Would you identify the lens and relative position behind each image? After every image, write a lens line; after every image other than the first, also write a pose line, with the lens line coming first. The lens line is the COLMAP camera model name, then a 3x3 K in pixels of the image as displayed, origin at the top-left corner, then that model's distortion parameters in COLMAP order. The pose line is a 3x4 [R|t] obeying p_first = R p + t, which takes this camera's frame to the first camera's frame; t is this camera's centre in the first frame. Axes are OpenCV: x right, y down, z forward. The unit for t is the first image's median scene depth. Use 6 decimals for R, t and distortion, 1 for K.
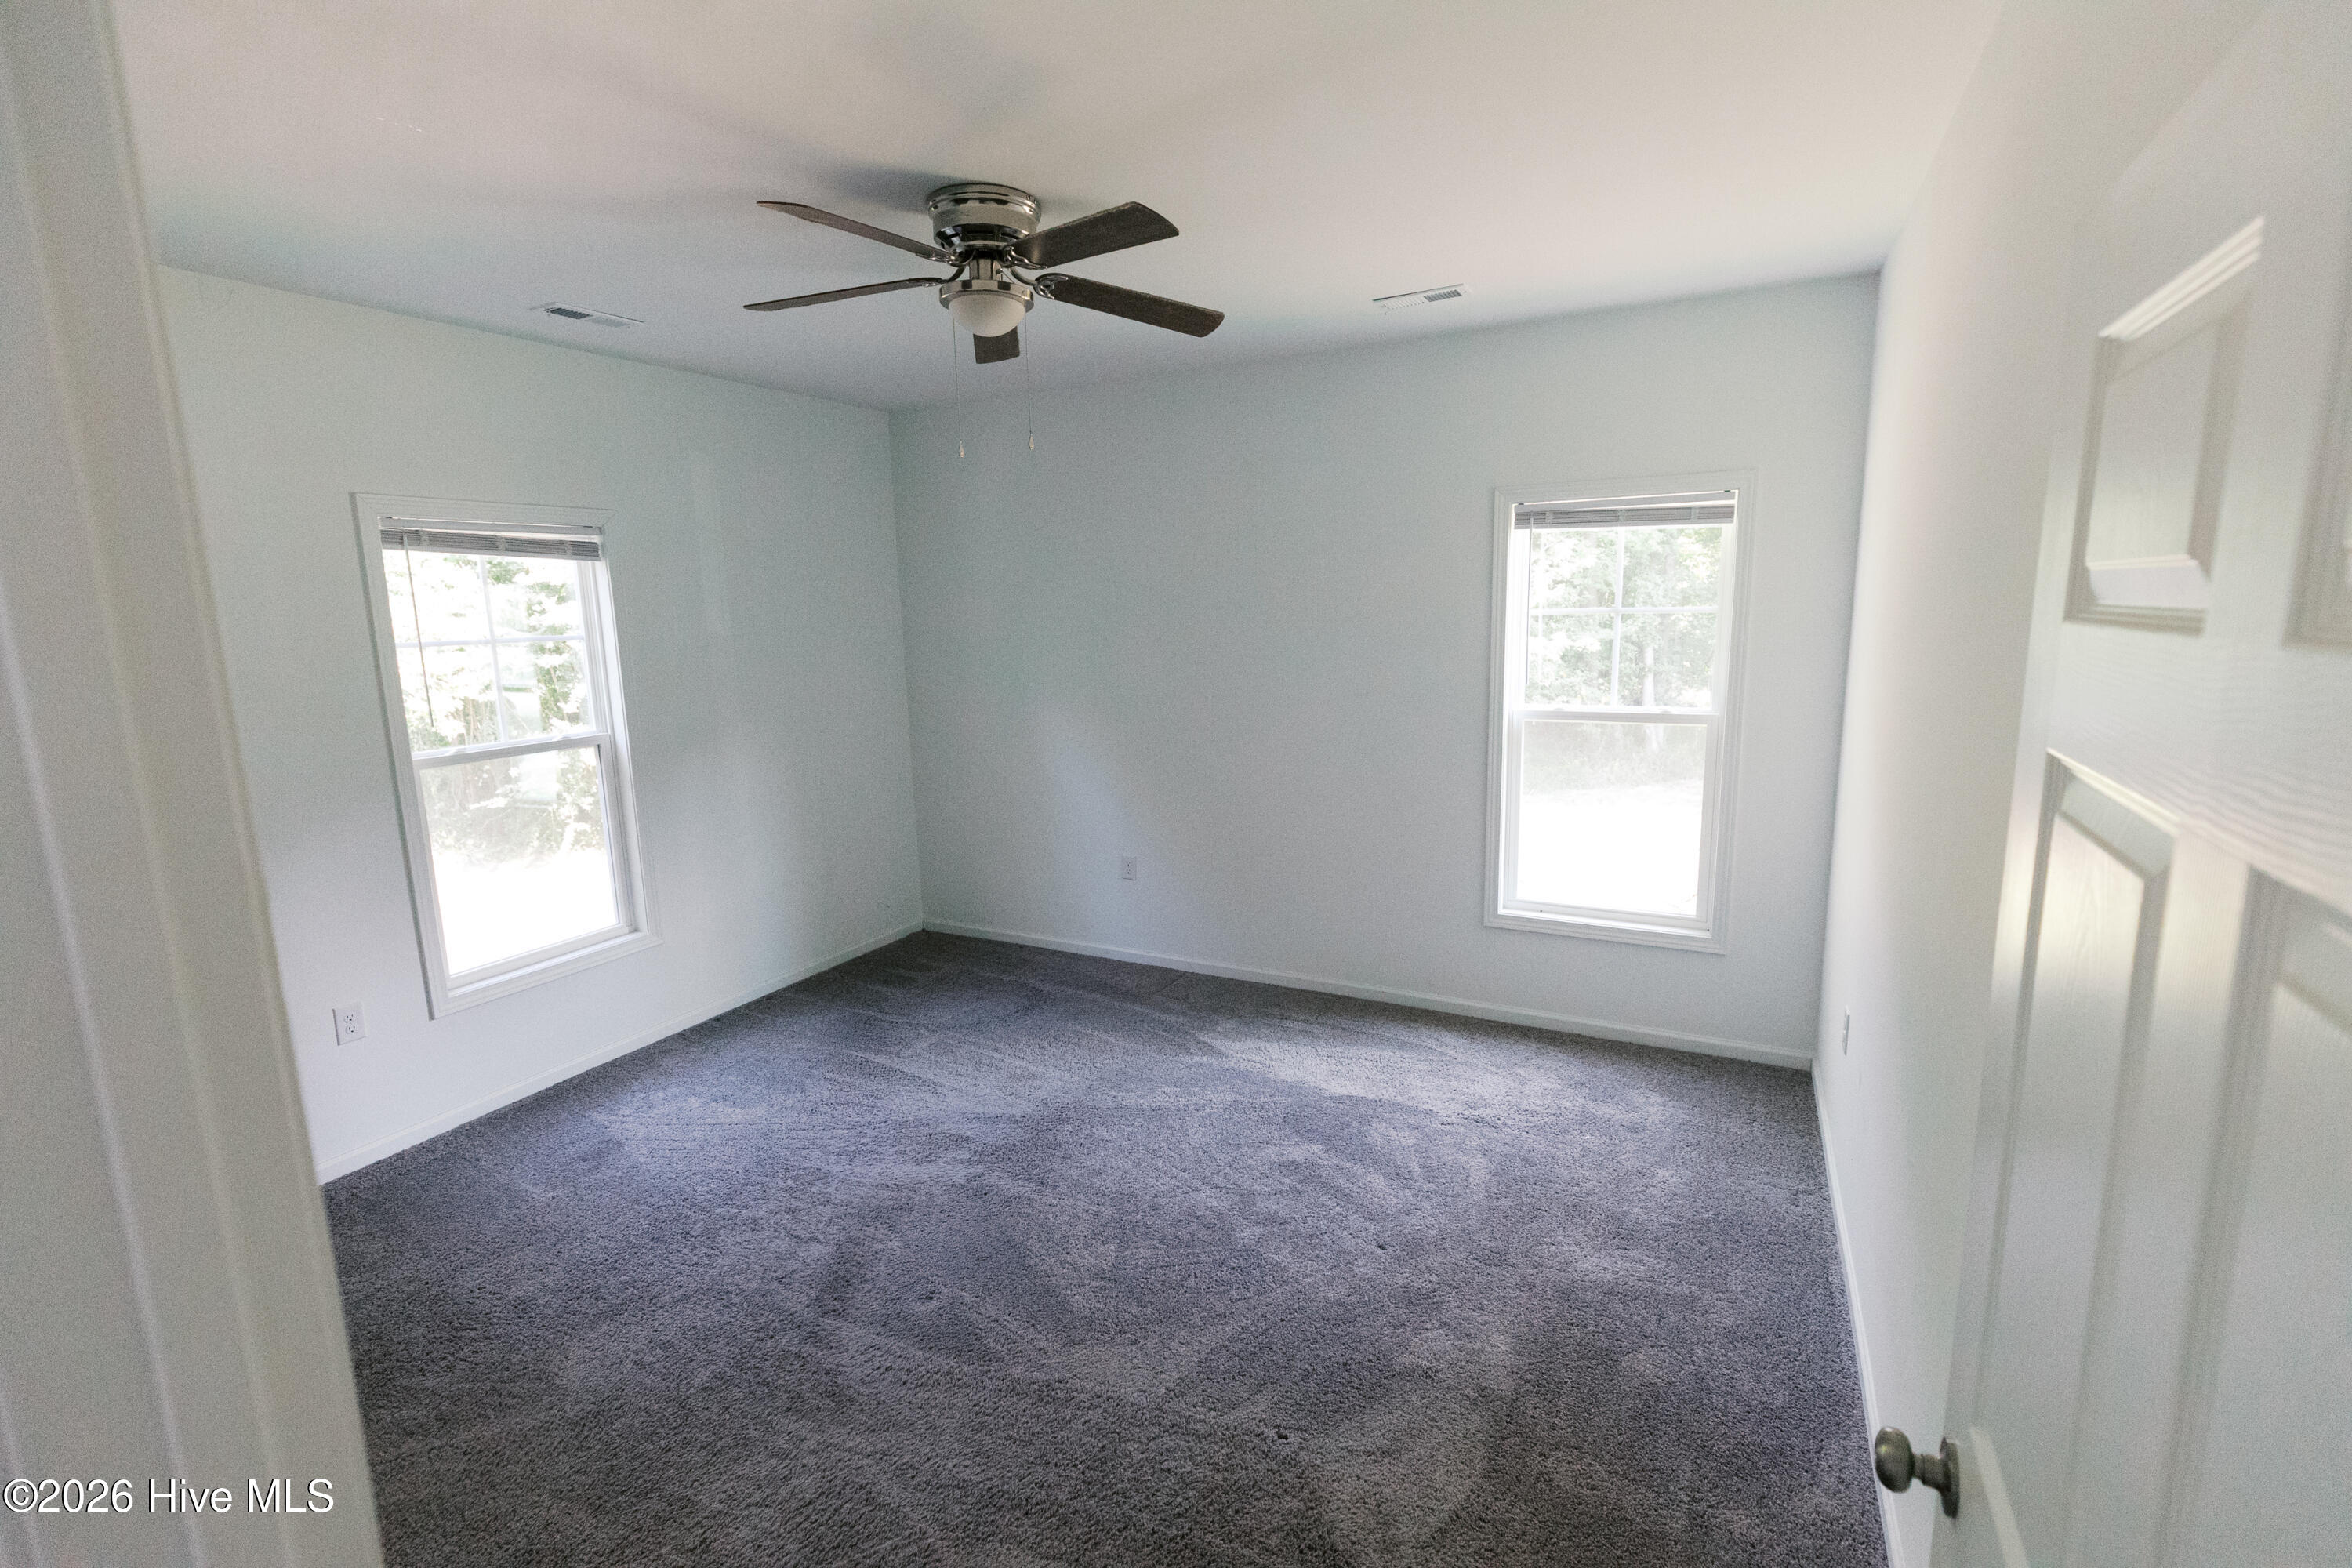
lens RADIAL K [[1037.5, 0, 1167.1], [0, 1037.5, 764.8], [0, 0, 1]] dist [0.000921, -0.000468]
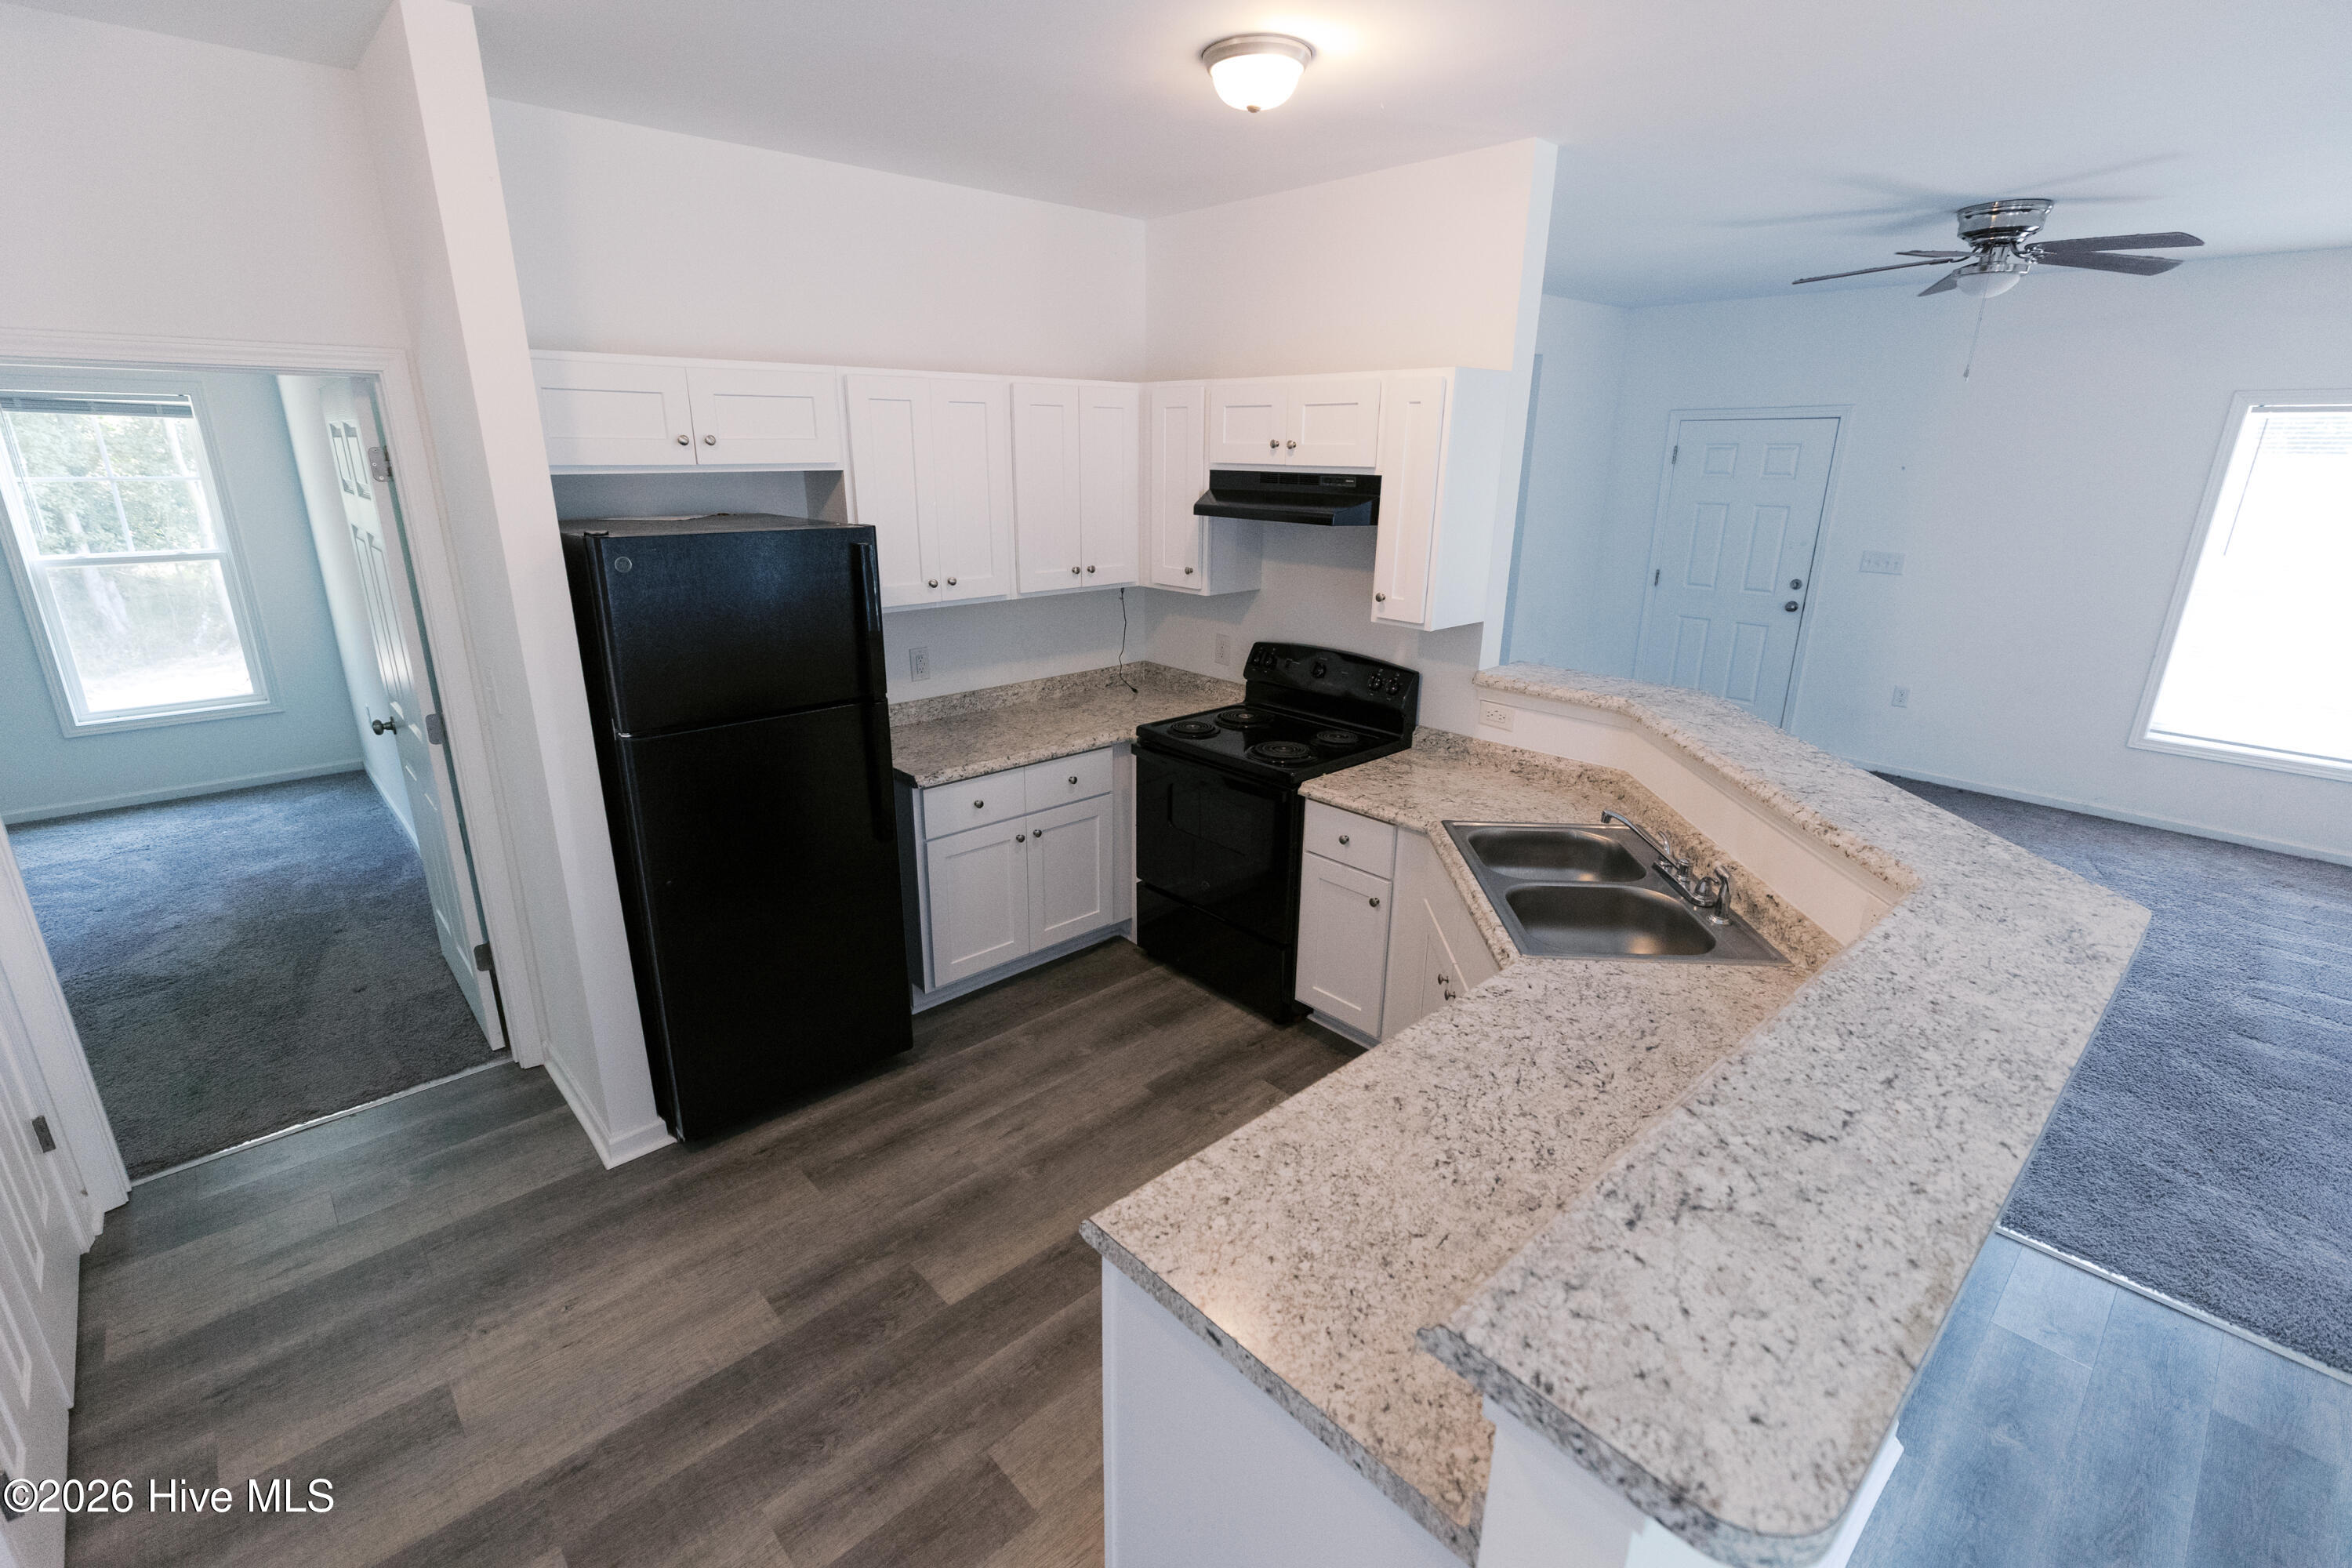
lens RADIAL K [[1053.4, 0, 1169.0], [0, 1053.4, 775.7], [0, 0, 1]] dist [0.005806, -0.000866]
pose [[0.327216, -0.259341, 0.908665, -0.512924], [0.132847, 0.964677, 0.227488, 0.101856], [-0.935565, 0.046276, 0.350110, -0.820760]]
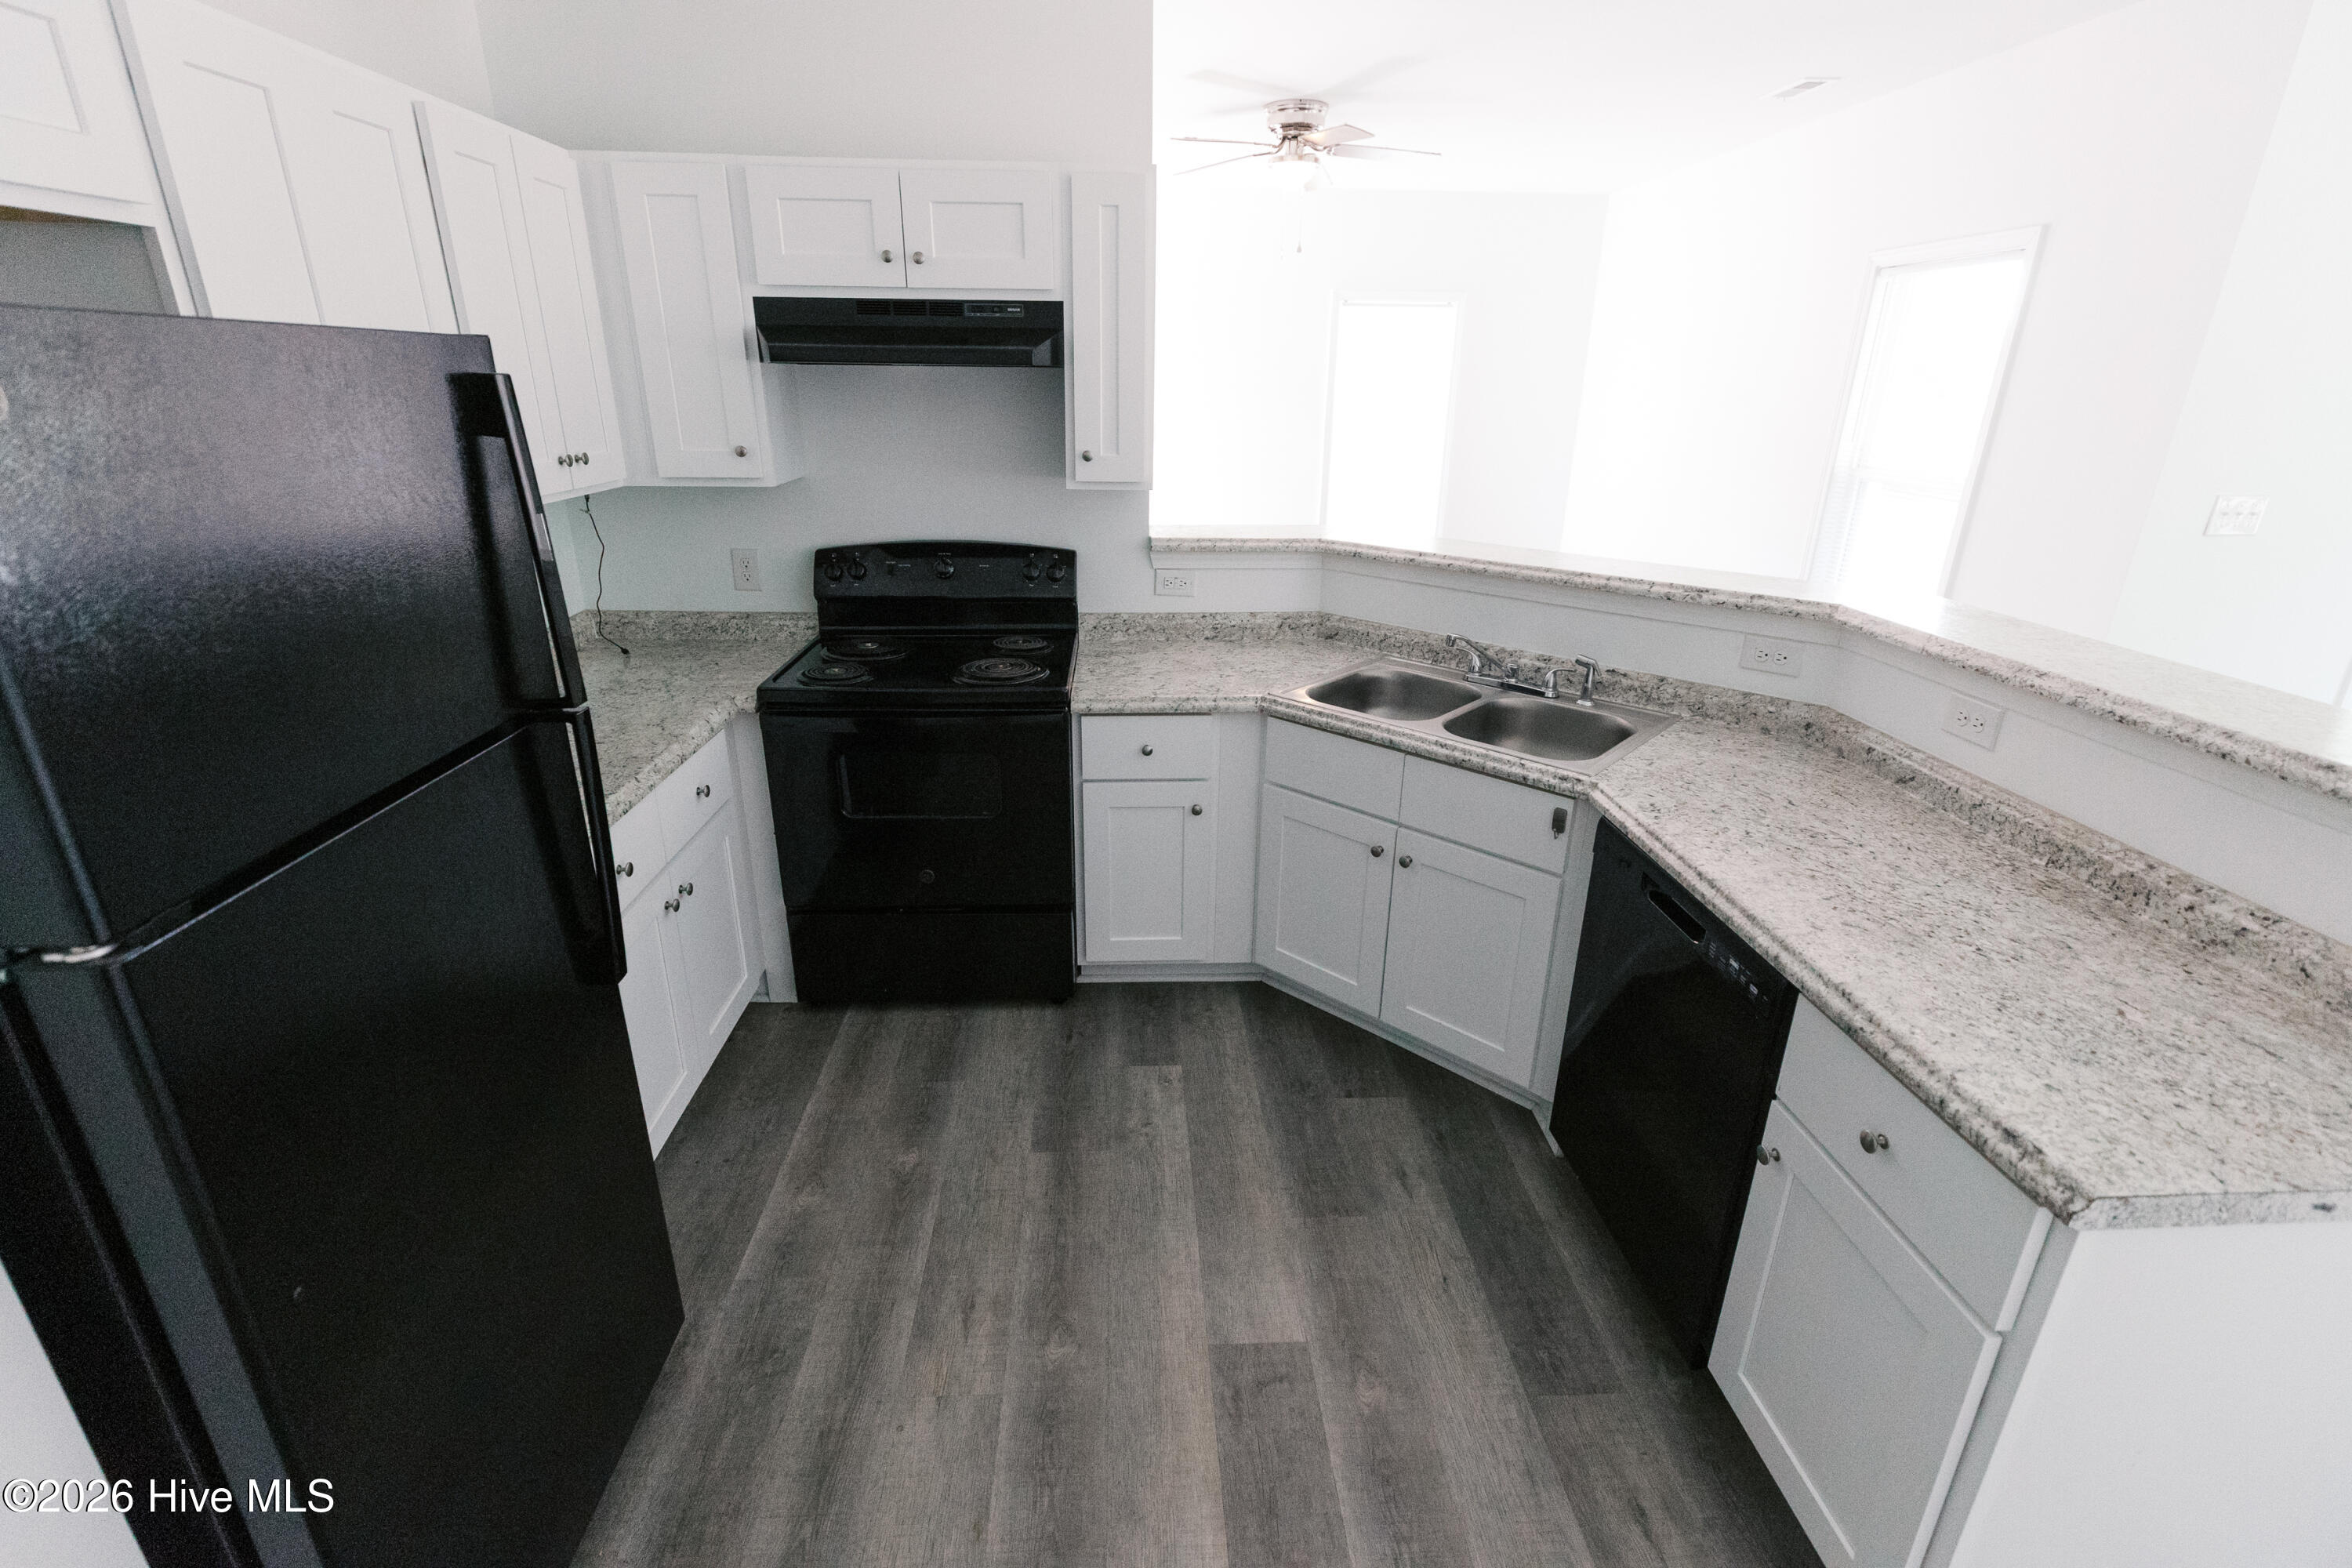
lens RADIAL K [[1045.9, 0, 1174.5], [0, 1045.9, 754.6], [0, 0, 1]] dist [0.004643, 0.000416]
pose [[-0.515816, -0.275499, 0.811193, -0.260285], [0.137718, 0.907902, 0.395914, 0.091688], [-0.845558, 0.315935, -0.430369, -0.320999]]
